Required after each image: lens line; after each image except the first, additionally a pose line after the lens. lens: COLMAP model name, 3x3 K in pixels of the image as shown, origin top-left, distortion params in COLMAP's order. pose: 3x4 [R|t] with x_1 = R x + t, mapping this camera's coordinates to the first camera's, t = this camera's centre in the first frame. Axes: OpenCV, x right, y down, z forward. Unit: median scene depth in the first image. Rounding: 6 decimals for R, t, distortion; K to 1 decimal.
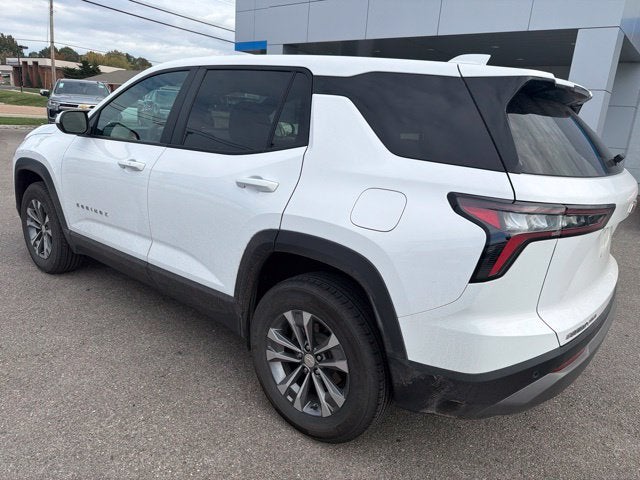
lens RADIAL K [[456.4, 0, 320.0], [0, 456.4, 240.0], [0, 0, 1]] dist [0.027819, -0.031275]
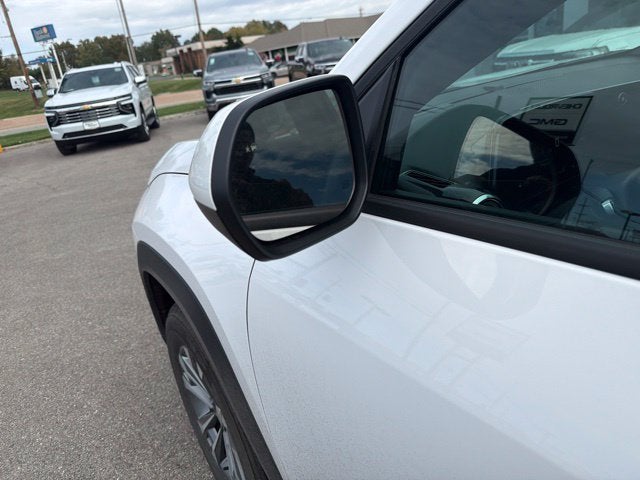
lens RADIAL K [[450.3, 0, 320.0], [0, 450.3, 240.0], [0, 0, 1]] dist [-0.010767, -0.004584]
pose [[0.940857, -0.087046, -0.327431, -0.681505], [0.127224, 0.986478, 0.103321, -0.350270], [0.314010, -0.138867, 0.939209, 1.220496]]
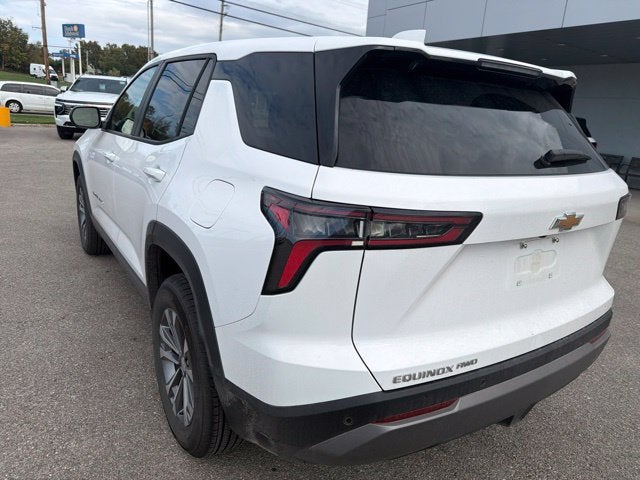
lens RADIAL K [[456.4, 0, 320.0], [0, 456.4, 240.0], [0, 0, 1]] dist [0.027819, -0.031275]
pose [[0.951395, 0.076152, -0.298411, 0.495898], [-0.079961, 0.996798, -0.000558, -0.010301], [0.297413, 0.024392, 0.954437, 0.175401]]
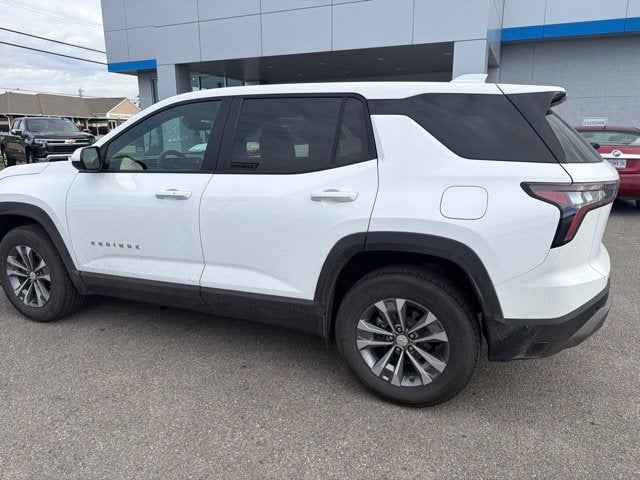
lens RADIAL K [[455.6, 0, 317.3], [0, 455.6, 238.8], [0, 0, 1]] dist [0.043782, -0.038847]
pose [[0.959555, -0.135732, 0.246640, -0.474389], [0.142457, 0.989755, -0.009546, -0.012319], [-0.242817, 0.044296, 0.969060, -0.087223]]
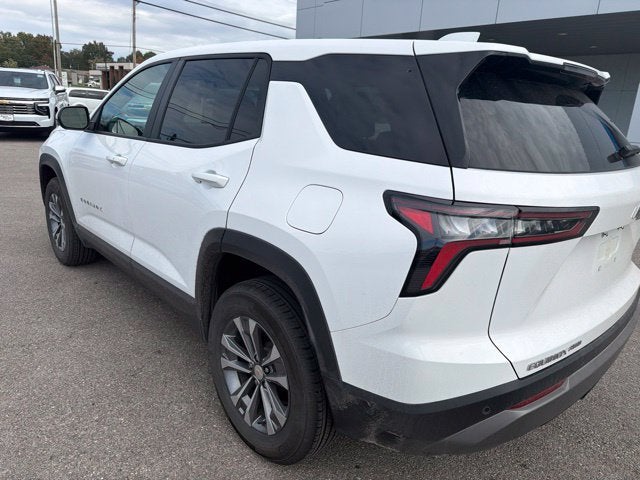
lens RADIAL K [[456.4, 0, 320.0], [0, 456.4, 240.0], [0, 0, 1]] dist [0.027819, -0.031275]
pose [[0.989126, 0.025831, -0.144787, 0.221471], [-0.025148, 0.999662, 0.006546, -0.010195], [0.144907, -0.002834, 0.989441, 0.105358]]
